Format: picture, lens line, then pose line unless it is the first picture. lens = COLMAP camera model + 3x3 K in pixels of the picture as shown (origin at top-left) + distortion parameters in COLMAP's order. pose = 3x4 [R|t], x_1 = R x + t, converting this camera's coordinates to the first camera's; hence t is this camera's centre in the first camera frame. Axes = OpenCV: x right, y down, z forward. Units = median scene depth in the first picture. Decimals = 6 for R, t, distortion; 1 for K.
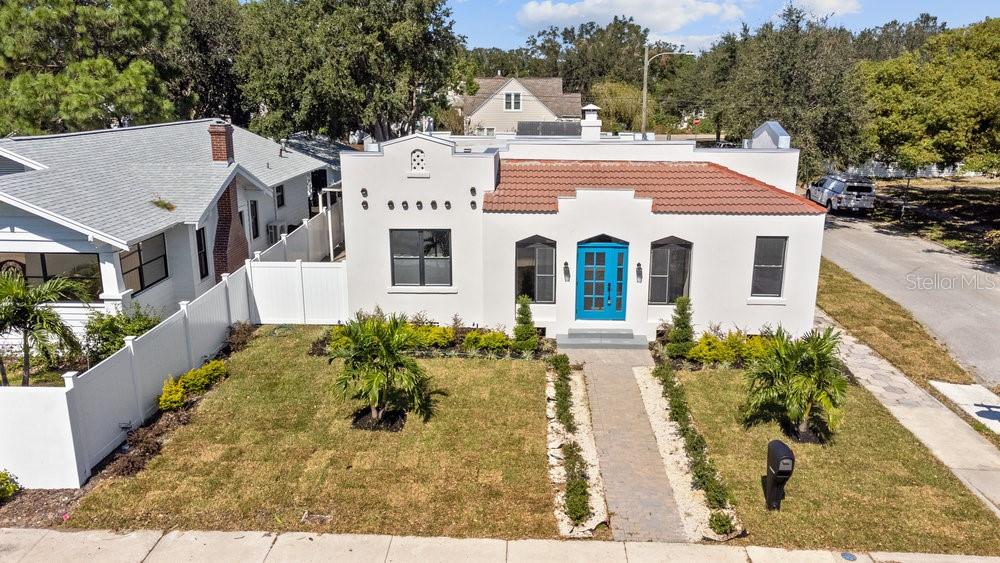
lens RADIAL K [[751.3, 0, 500.0], [0, 751.3, 281.5], [0, 0, 1]] dist [0.017635, 0.050919]
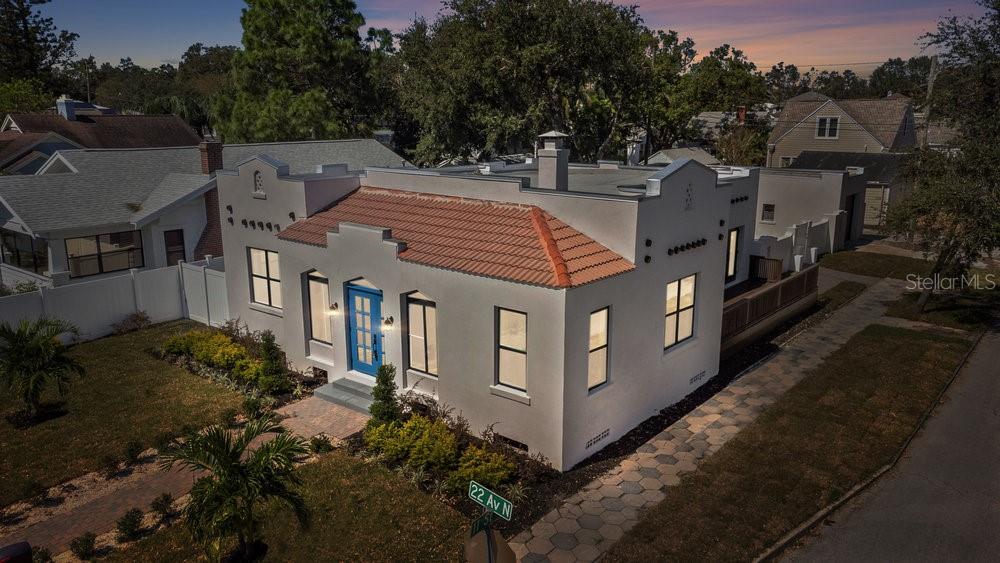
lens RADIAL K [[743.2, 0, 500.0], [0, 743.2, 281.5], [0, 0, 1]] dist [0.012084, 0.062233]
pose [[0.802326, 0.133618, -0.581738, 0.750573], [-0.150628, 0.988402, 0.019280, -0.096507], [0.577567, 0.072157, 0.813148, 0.383591]]
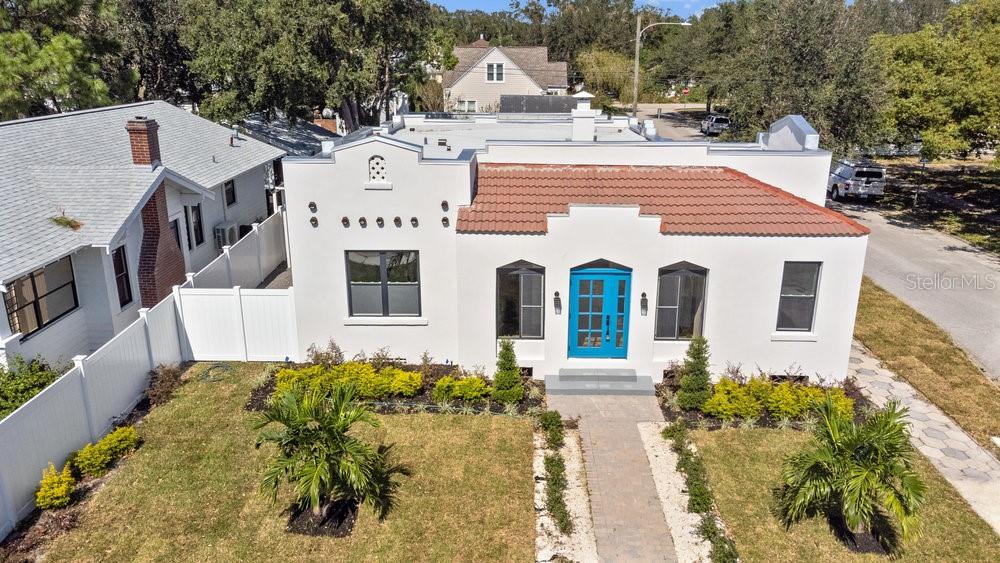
lens RADIAL K [[743.2, 0, 500.0], [0, 743.2, 281.5], [0, 0, 1]] dist [0.012084, 0.062233]
pose [[0.999772, -0.005049, 0.020744, 0.007779], [0.004016, 0.998763, 0.049562, -0.077527], [-0.020969, -0.049468, 0.998556, 0.176309]]
